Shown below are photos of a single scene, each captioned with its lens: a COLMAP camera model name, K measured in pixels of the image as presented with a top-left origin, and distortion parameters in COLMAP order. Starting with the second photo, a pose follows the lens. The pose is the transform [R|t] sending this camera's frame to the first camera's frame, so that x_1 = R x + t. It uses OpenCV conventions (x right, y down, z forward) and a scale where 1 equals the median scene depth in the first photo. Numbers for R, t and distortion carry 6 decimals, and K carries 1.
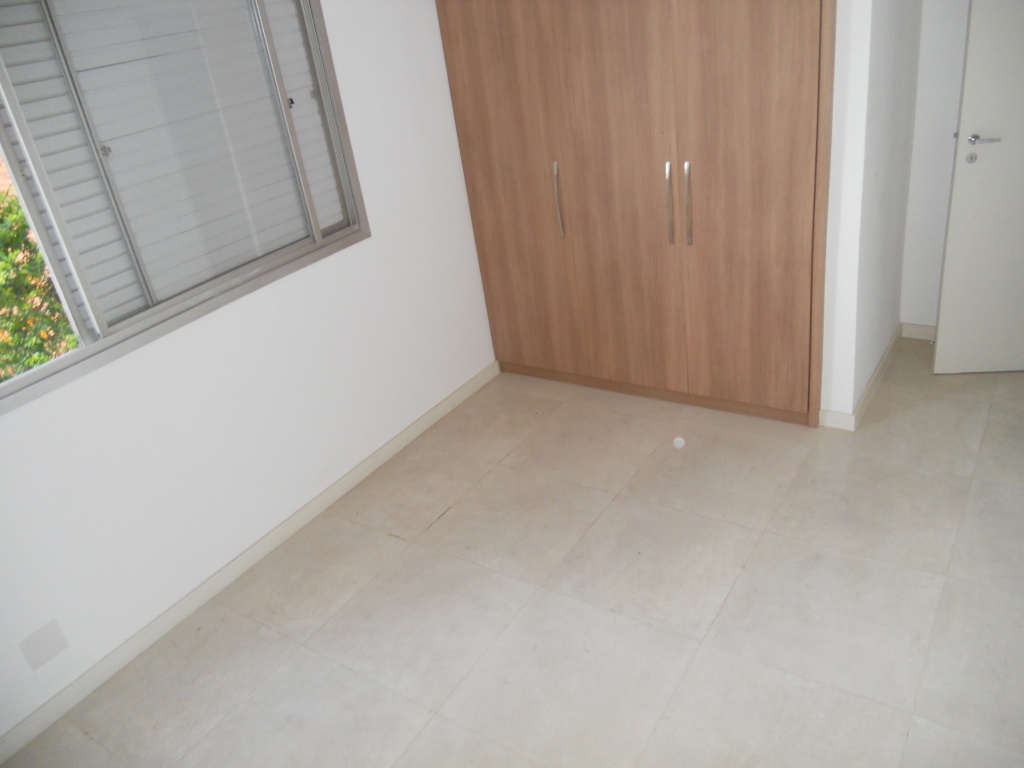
lens RADIAL K [[784.2, 0, 510.8], [0, 784.2, 385.6], [0, 0, 1]] dist [-0.039443, -0.002792]
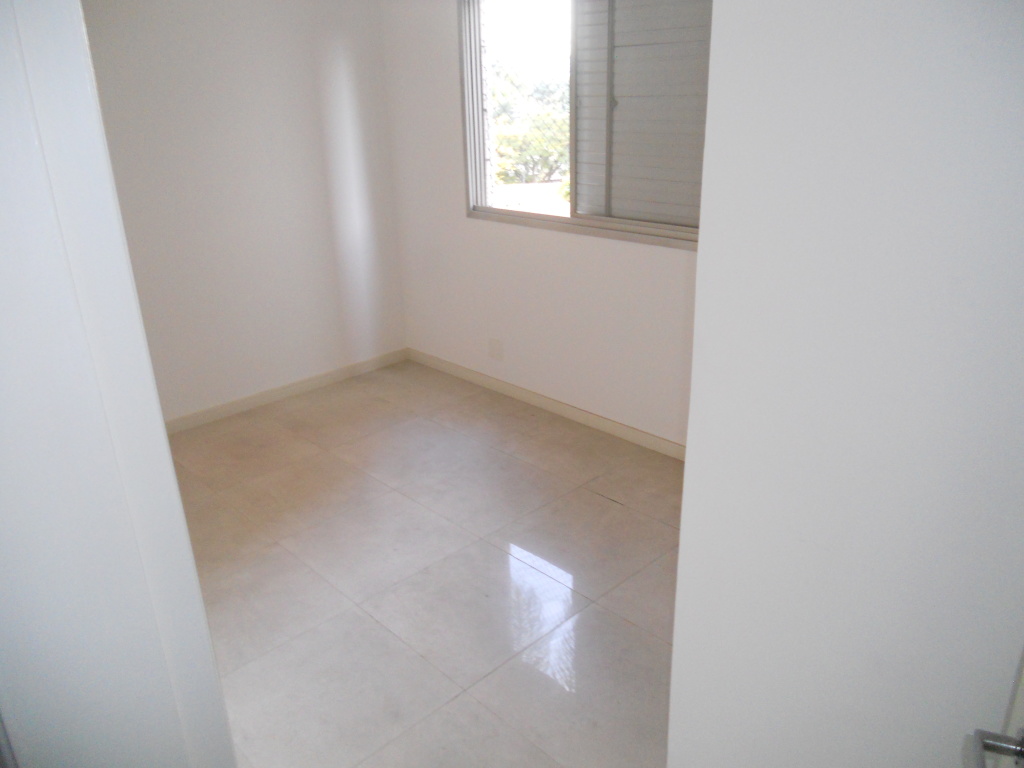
lens RADIAL K [[784.2, 0, 511.1], [0, 784.2, 382.4], [0, 0, 1]] dist [-0.039443, -0.002792]
pose [[-0.232760, 0.499284, -0.834589, 0.915465], [-0.375581, 0.745435, 0.550696, -0.593646], [0.897085, 0.441635, 0.014014, 0.956040]]
